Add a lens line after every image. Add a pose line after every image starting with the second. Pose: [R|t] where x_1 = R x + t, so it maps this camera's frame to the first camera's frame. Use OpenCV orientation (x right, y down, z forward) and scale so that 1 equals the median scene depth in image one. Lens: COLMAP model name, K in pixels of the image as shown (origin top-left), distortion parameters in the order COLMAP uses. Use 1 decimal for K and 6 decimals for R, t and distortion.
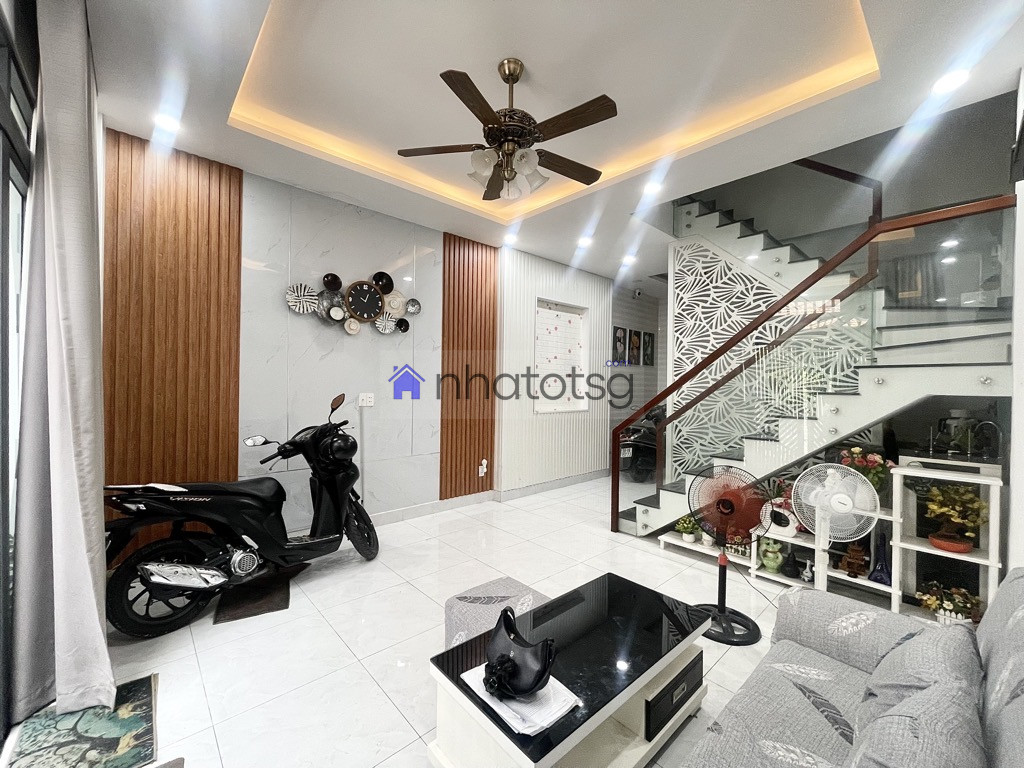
lens RADIAL K [[414.7, 0, 507.6], [0, 414.7, 387.5], [0, 0, 1]] dist [0.000474, -0.000019]
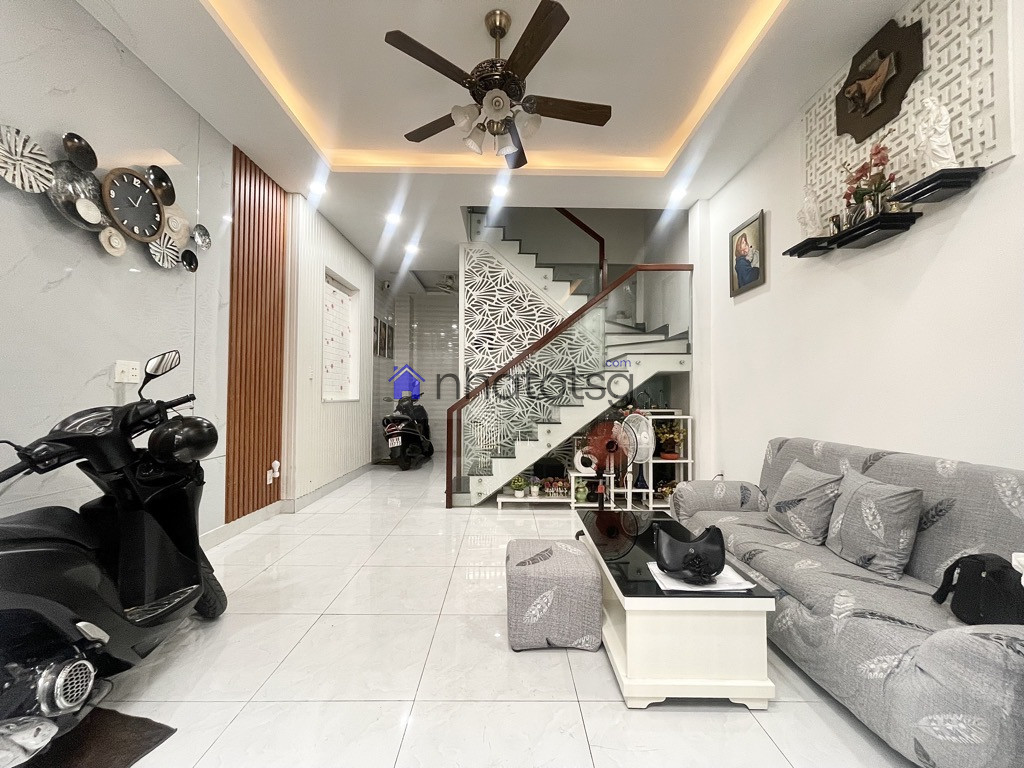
lens RADIAL K [[413.6, 0, 507.5], [0, 413.6, 387.8], [0, 0, 1]] dist [0.001856, -0.000010]
pose [[0.668070, 0.003511, 0.744090, -0.412510], [0.009139, 0.999875, -0.012924, 0.063595], [-0.744042, 0.015434, 0.667954, 0.201662]]
